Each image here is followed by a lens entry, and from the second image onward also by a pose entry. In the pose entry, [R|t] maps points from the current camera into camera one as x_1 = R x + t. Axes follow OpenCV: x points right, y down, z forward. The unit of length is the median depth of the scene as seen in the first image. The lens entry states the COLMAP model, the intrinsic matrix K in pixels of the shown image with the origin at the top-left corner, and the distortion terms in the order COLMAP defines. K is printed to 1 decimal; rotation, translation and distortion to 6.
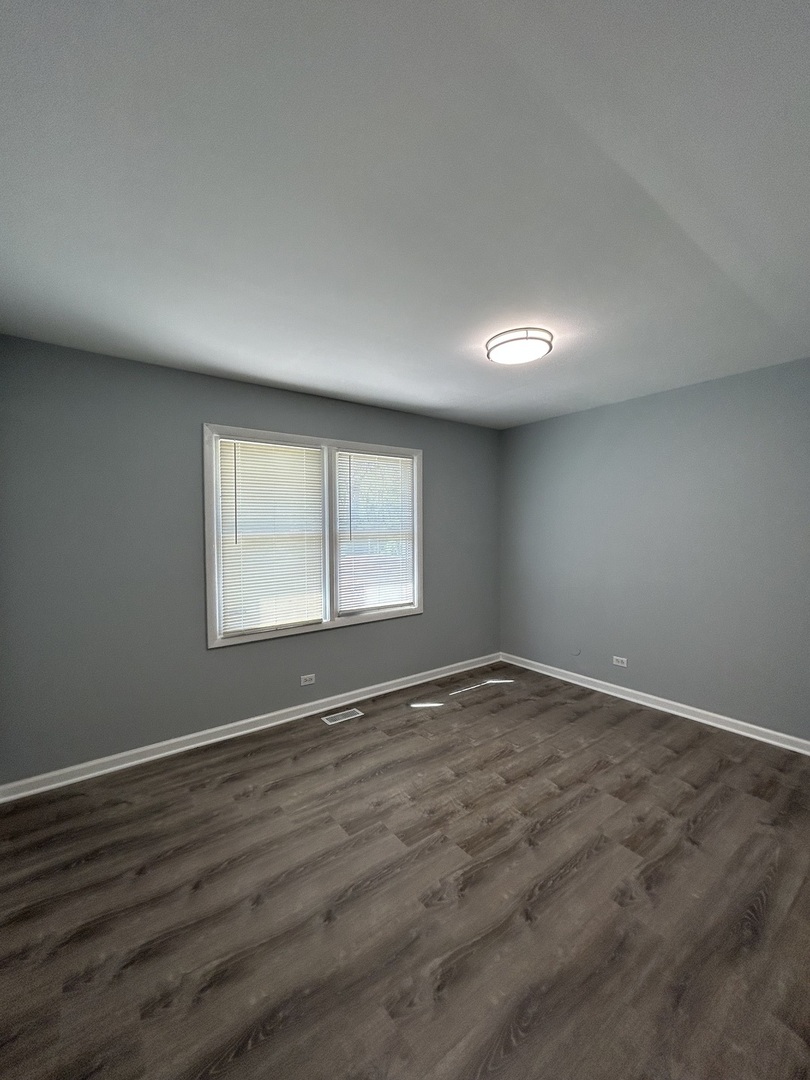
lens RADIAL K [[435.0, 0, 405.0], [0, 435.0, 540.0], [0, 0, 1]] dist [-0.003104, 0.001551]
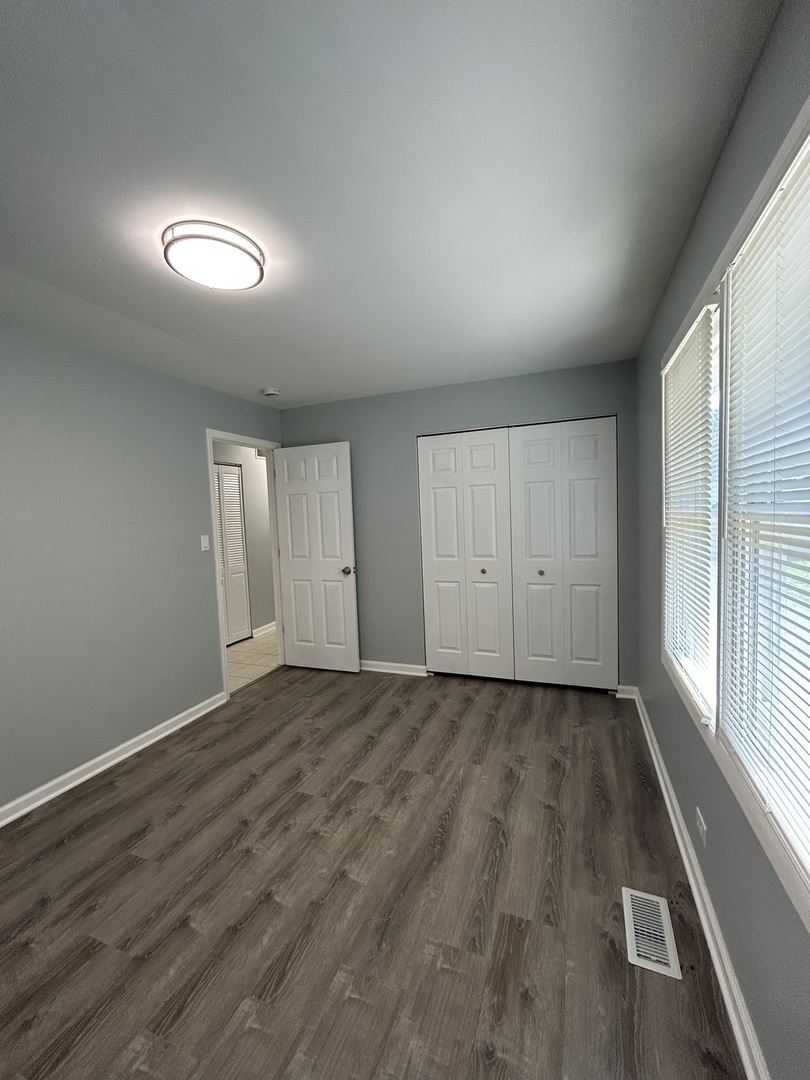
lens RADIAL K [[435.0, 0, 405.0], [0, 435.0, 540.0], [0, 0, 1]] dist [-0.003104, 0.001551]
pose [[-0.853207, 0.068216, -0.517093, 0.359984], [0.025765, 0.995712, 0.088844, -0.047455], [0.520936, 0.062479, -0.851306, 1.620082]]
